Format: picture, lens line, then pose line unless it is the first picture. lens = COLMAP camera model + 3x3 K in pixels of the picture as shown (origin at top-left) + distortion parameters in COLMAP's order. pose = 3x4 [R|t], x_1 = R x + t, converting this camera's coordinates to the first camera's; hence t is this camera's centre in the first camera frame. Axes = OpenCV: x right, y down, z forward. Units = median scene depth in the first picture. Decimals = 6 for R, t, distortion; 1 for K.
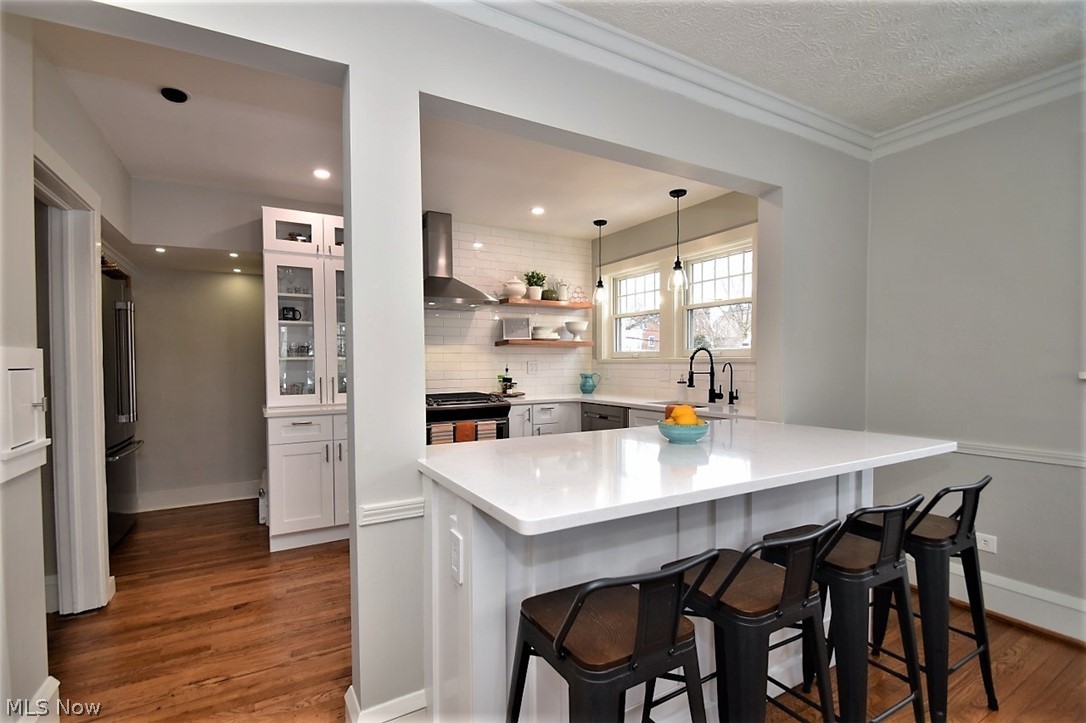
lens RADIAL K [[481.3, 0, 527.2], [0, 481.3, 377.7], [0, 0, 1]] dist [0.015653, -0.013373]
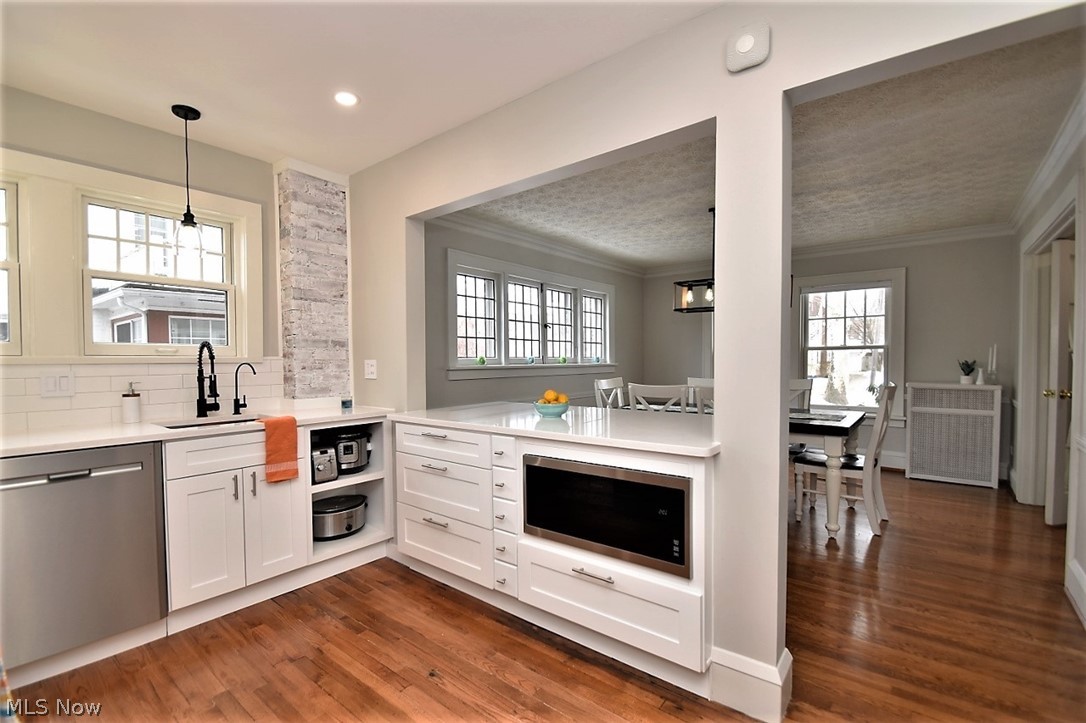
lens RADIAL K [[481.3, 0, 527.2], [0, 481.3, 377.7], [0, 0, 1]] dist [0.015653, -0.013373]
pose [[-0.371267, -0.025628, 0.928173, -0.387858], [0.041376, 0.998169, 0.044112, -0.016516], [-0.927604, 0.054781, -0.369526, 0.666242]]
